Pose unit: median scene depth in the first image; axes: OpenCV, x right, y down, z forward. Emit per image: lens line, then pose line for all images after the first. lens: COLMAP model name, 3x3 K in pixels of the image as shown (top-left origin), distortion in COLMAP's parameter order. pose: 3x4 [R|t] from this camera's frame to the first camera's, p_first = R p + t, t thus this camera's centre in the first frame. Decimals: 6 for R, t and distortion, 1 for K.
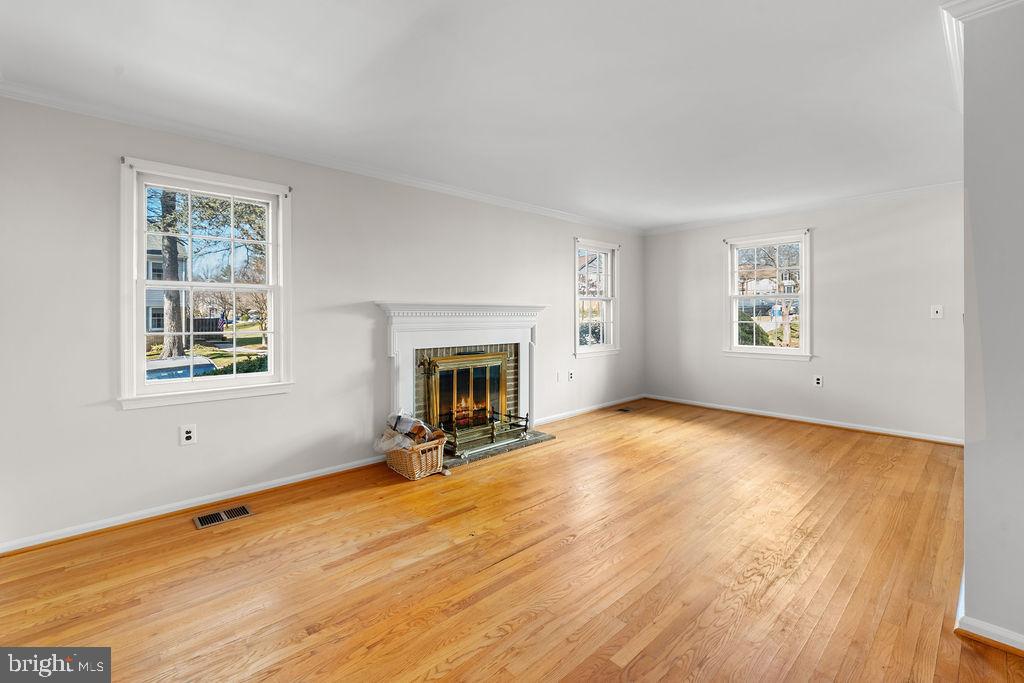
lens RADIAL K [[441.3, 0, 512.2], [0, 441.3, 315.0], [0, 0, 1]] dist [0.000058, 0.000043]
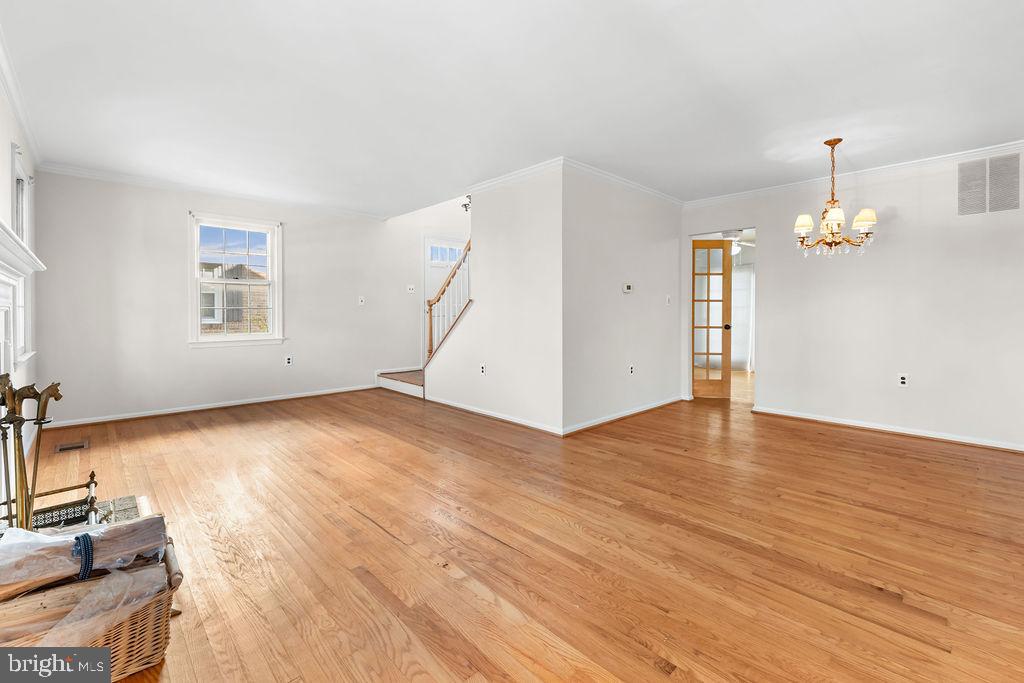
lens RADIAL K [[441.3, 0, 512.2], [0, 441.3, 315.0], [0, 0, 1]] dist [0.000058, 0.000043]
pose [[-0.022216, 0.001835, 0.999752, -0.993069], [-0.003339, 0.999993, -0.001909, 0.079084], [-0.999748, -0.003380, -0.022209, 1.048807]]
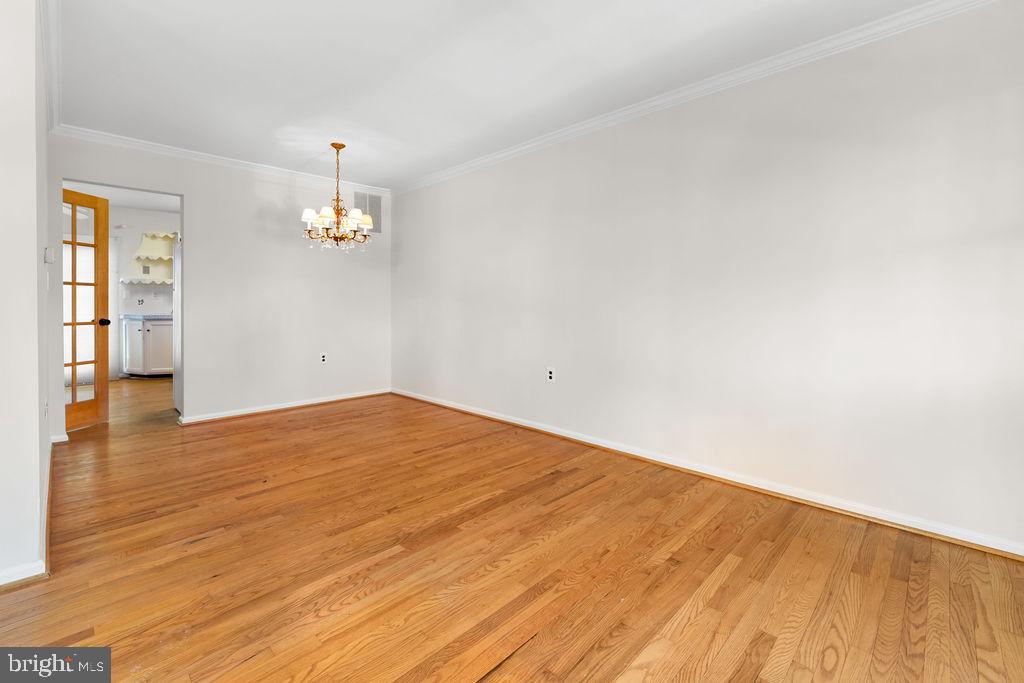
lens RADIAL K [[441.3, 0, 512.2], [0, 441.3, 315.0], [0, 0, 1]] dist [0.000058, 0.000043]
pose [[-0.998893, 0.006695, -0.046572, -0.016039], [0.005548, 0.999679, 0.024712, 0.074998], [0.046722, 0.024426, -0.998609, 1.647267]]
